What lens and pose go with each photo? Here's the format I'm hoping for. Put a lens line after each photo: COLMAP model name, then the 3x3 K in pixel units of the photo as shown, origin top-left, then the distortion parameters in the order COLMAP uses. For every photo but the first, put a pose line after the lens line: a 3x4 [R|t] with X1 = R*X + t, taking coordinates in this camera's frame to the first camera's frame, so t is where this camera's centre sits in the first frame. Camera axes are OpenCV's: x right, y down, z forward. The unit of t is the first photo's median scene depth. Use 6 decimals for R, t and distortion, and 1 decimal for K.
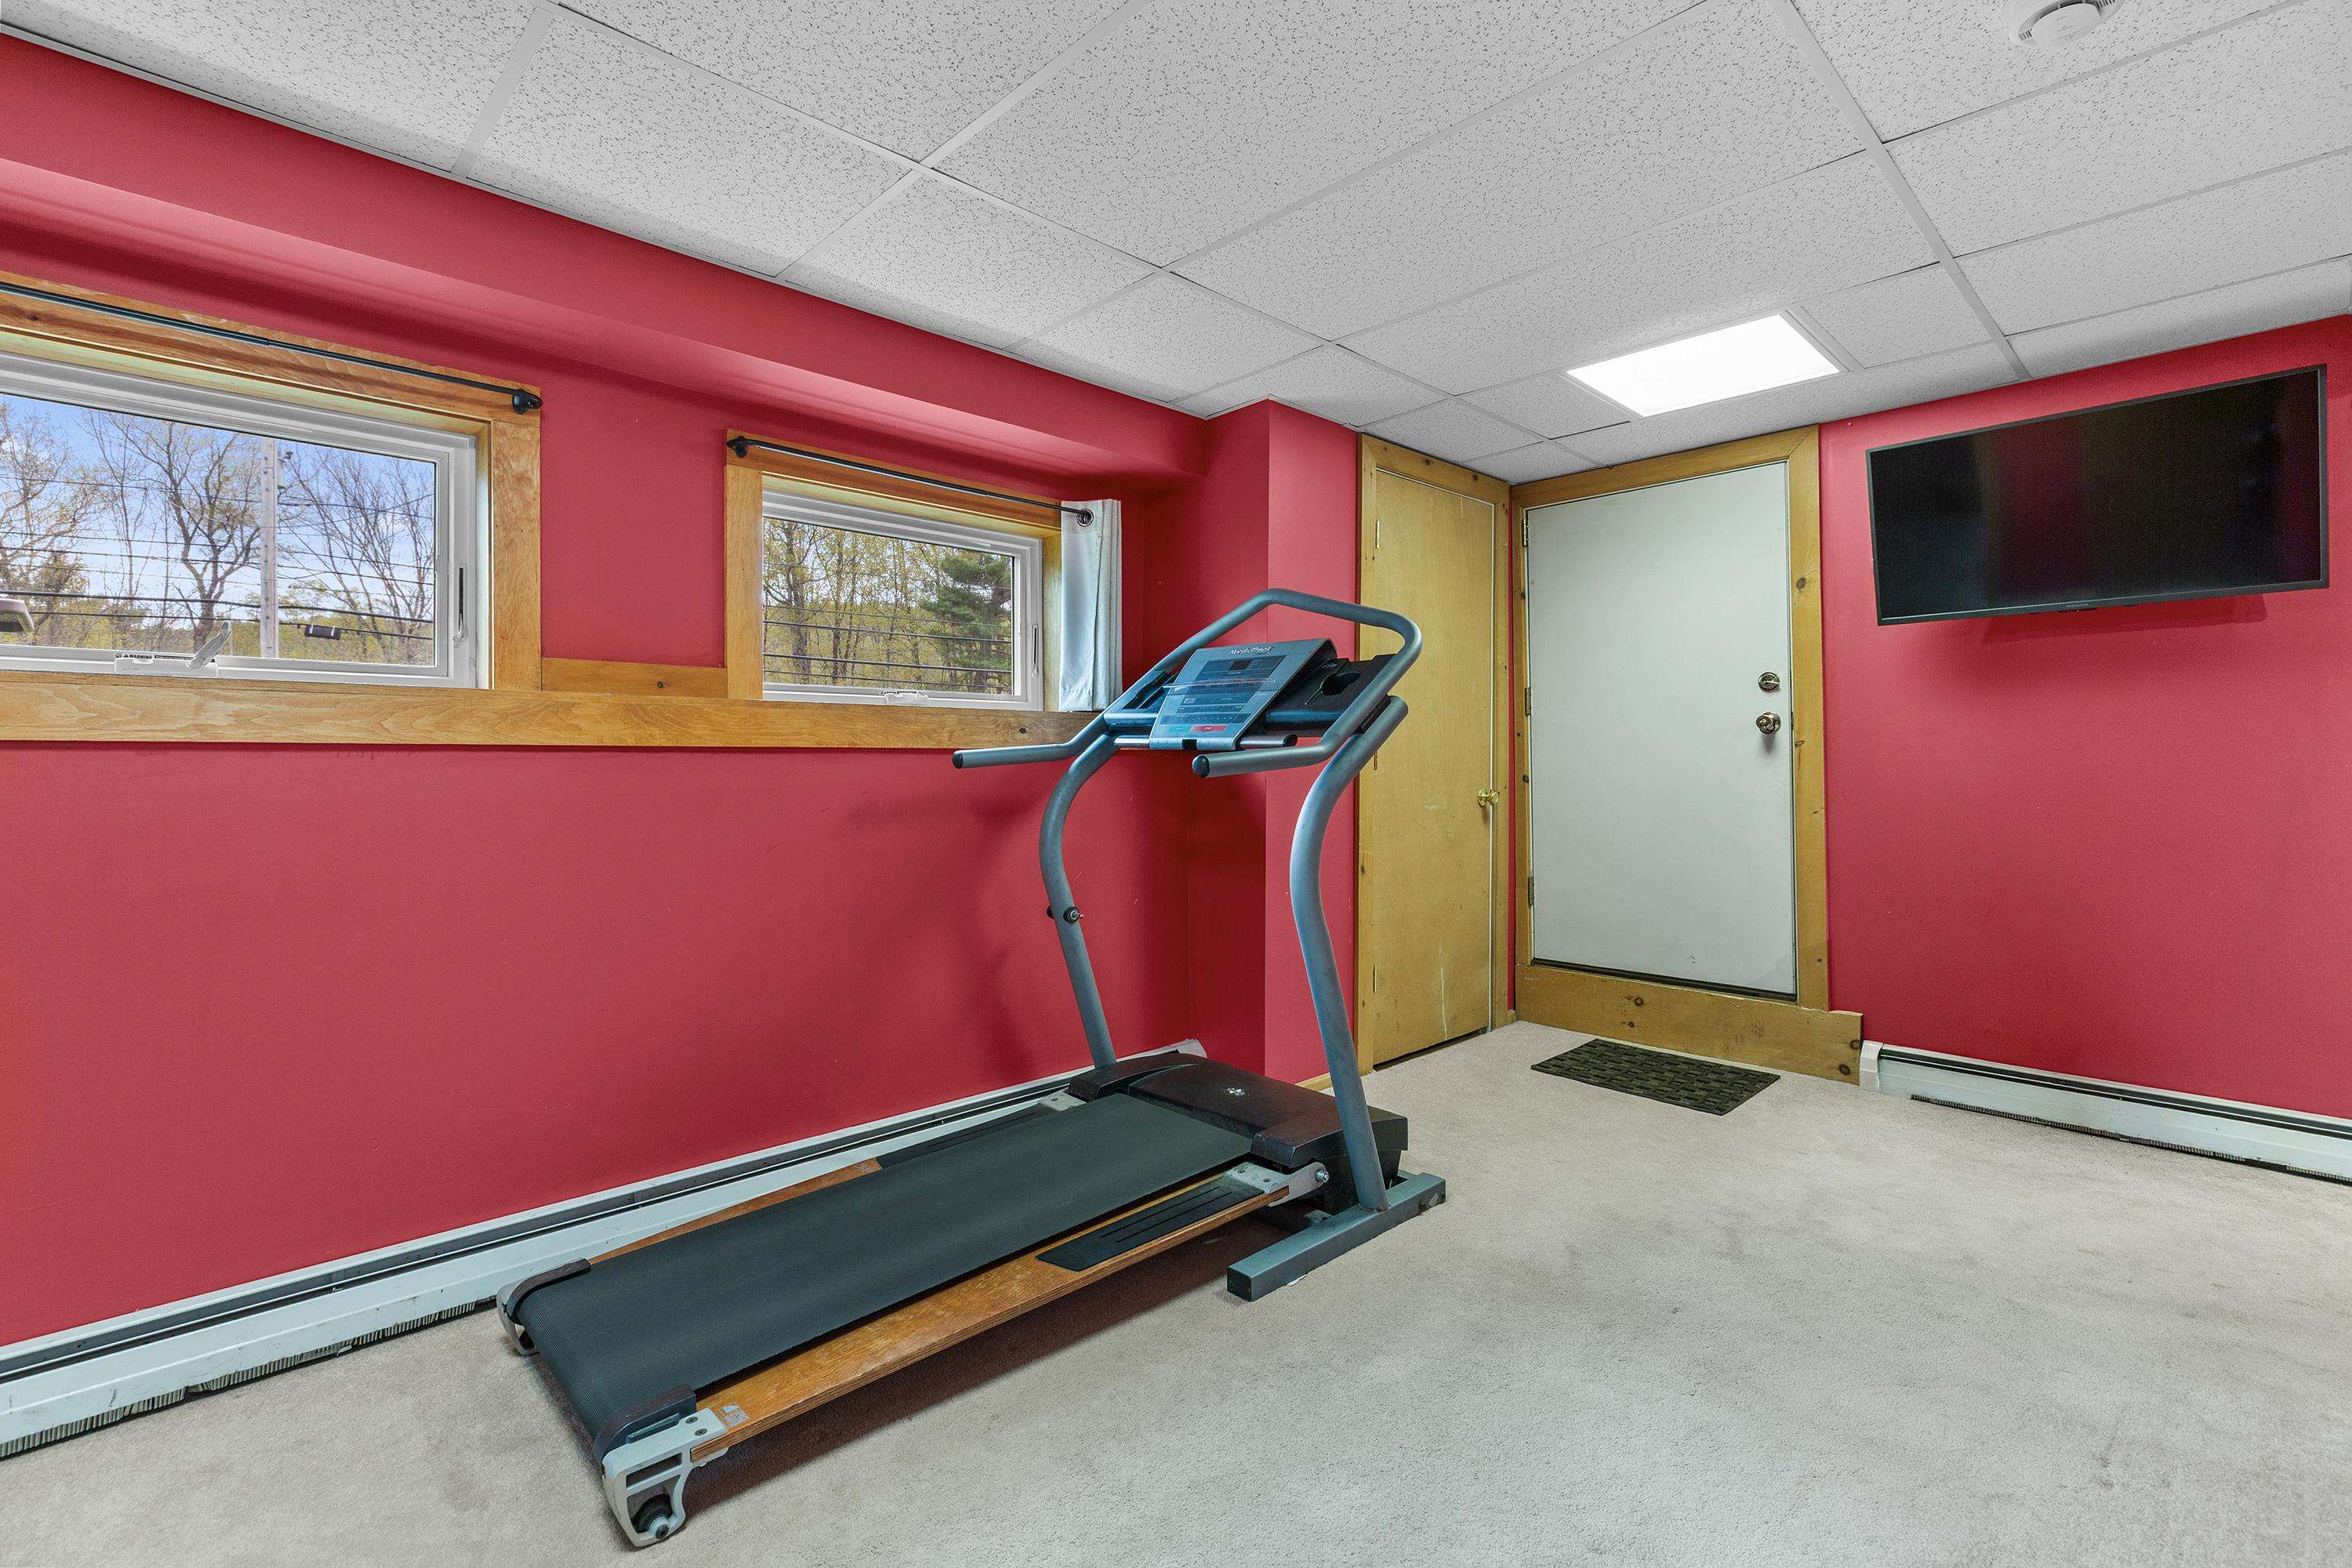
lens RADIAL K [[1056.2, 0, 1182.6], [0, 1056.2, 744.6], [0, 0, 1]] dist [0.003313, 0.000448]
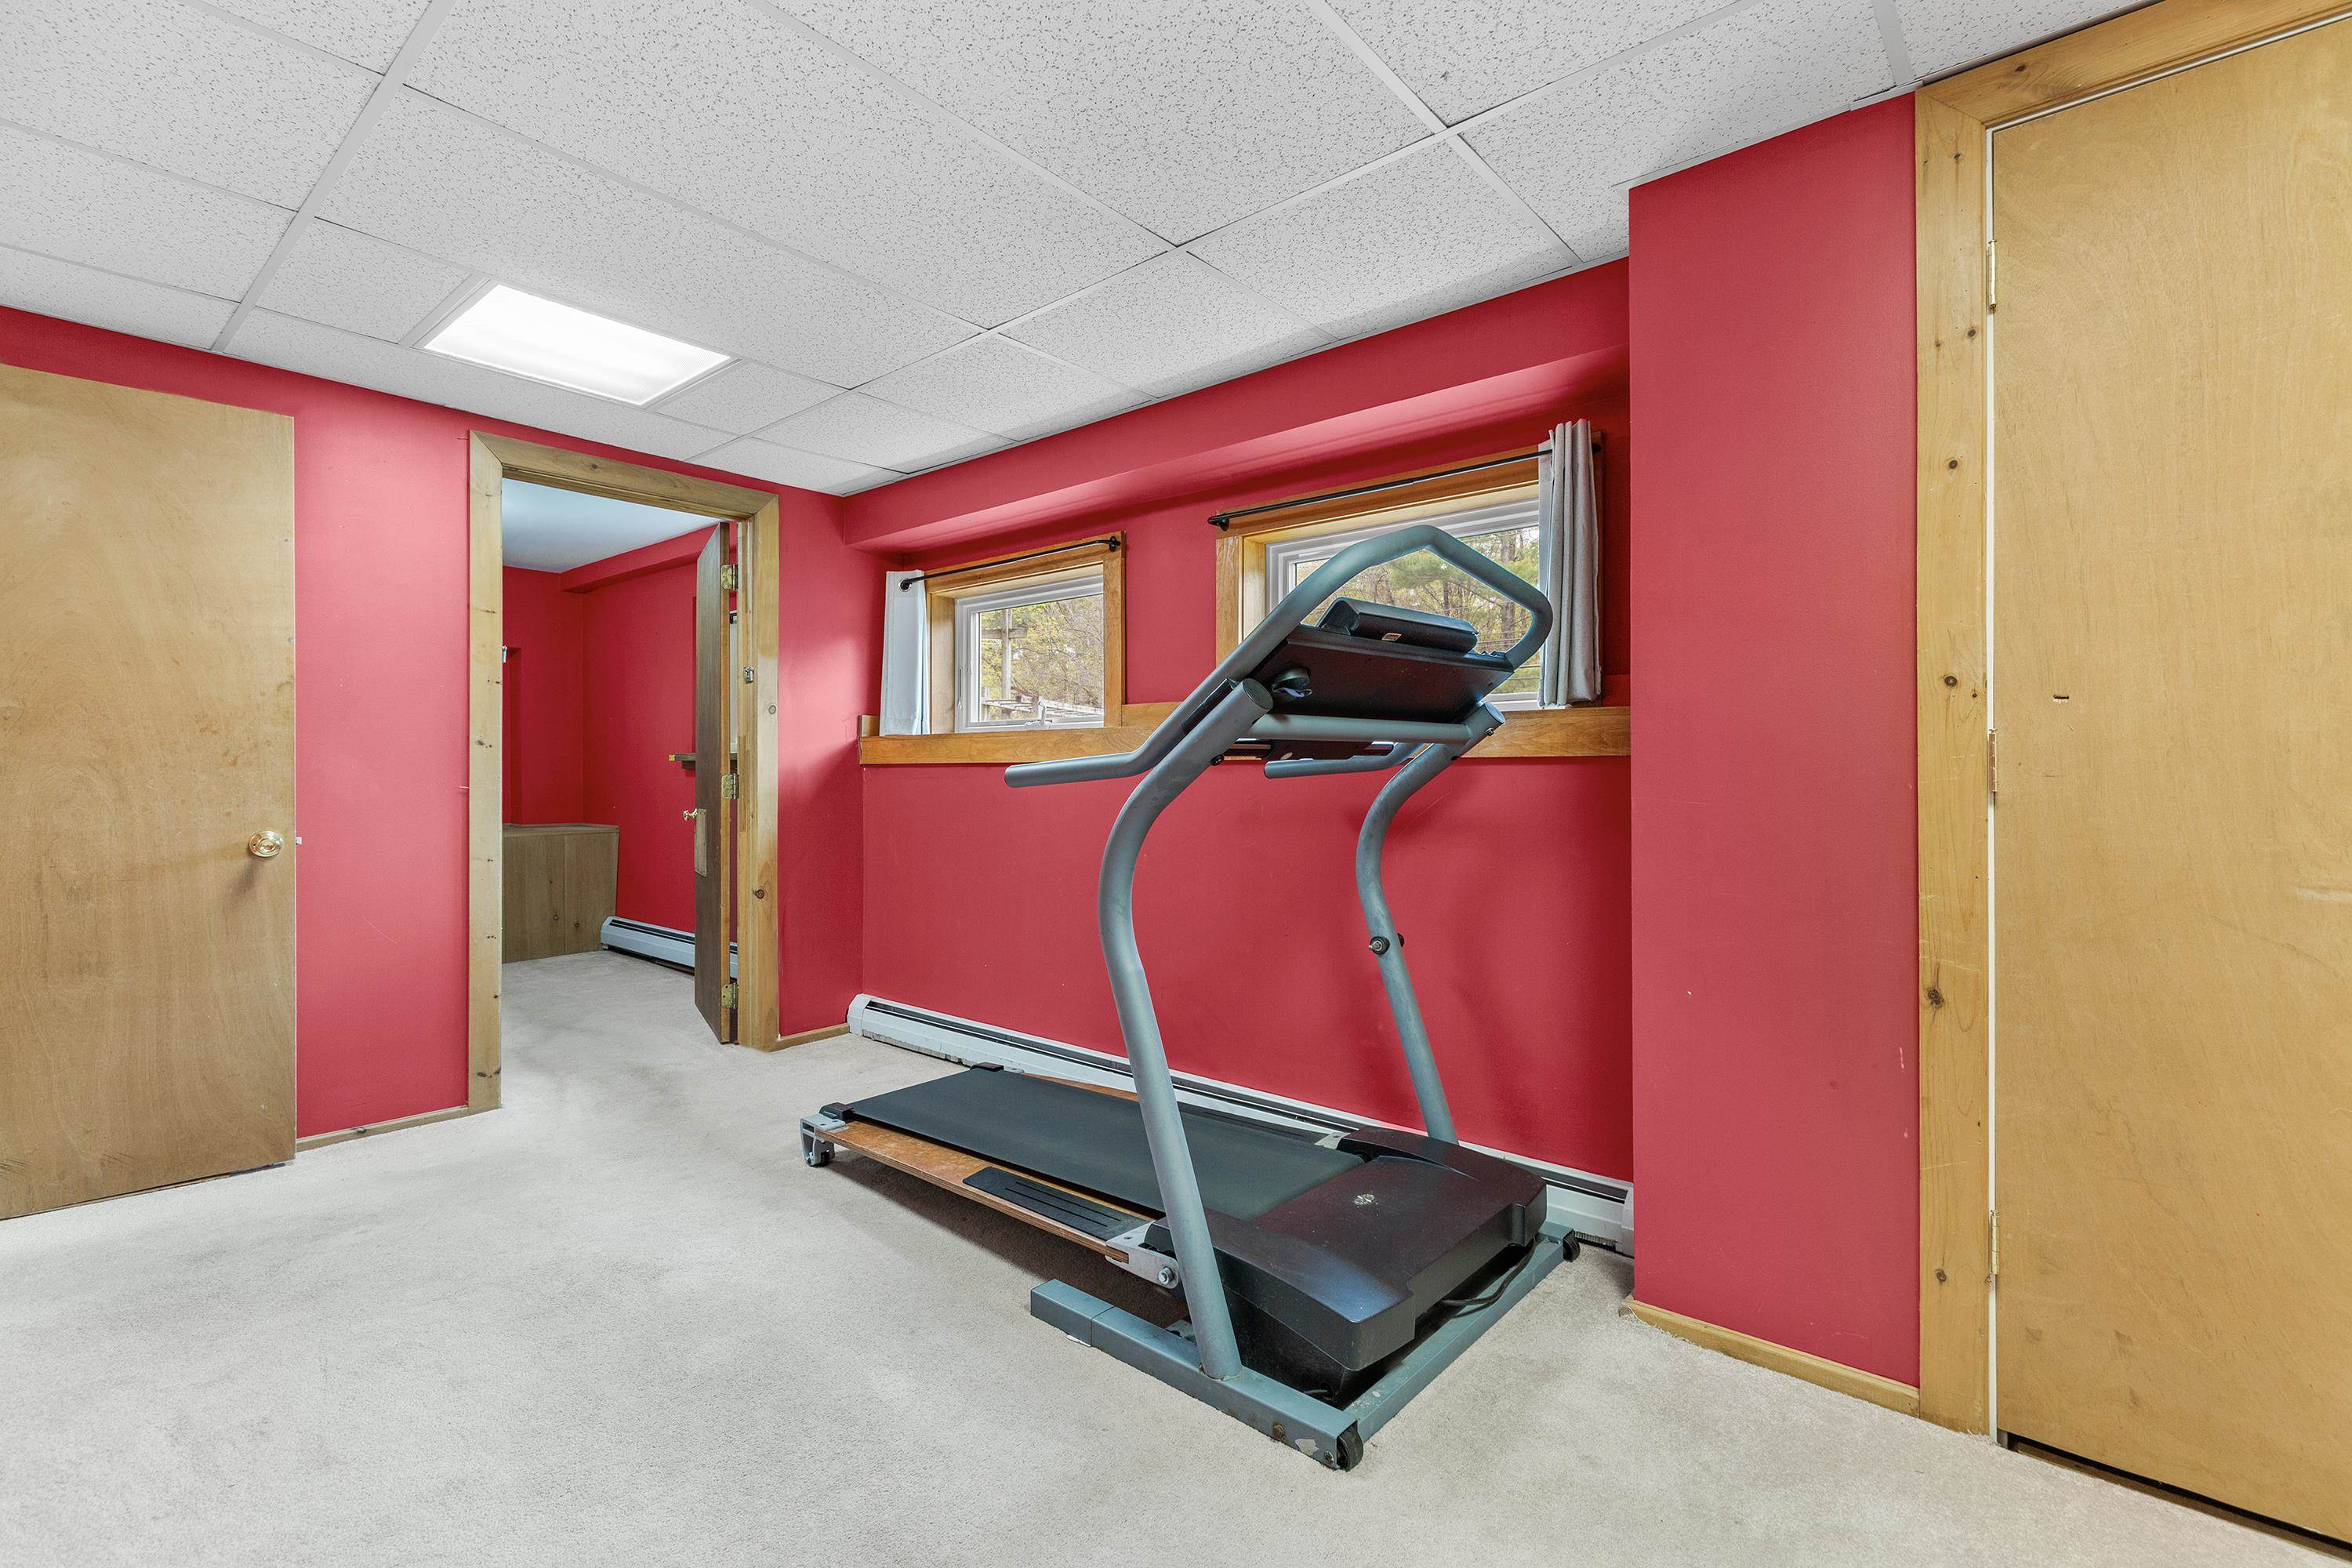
lens RADIAL K [[1056.2, 0, 1166.1], [0, 1056.2, 782.4], [0, 0, 1]] dist [0.003313, 0.000448]
pose [[0.079976, 0.008352, -0.996762, 0.839017], [0.015602, 0.999832, 0.009630, 0.014731], [0.996675, -0.016321, 0.079832, 0.832588]]
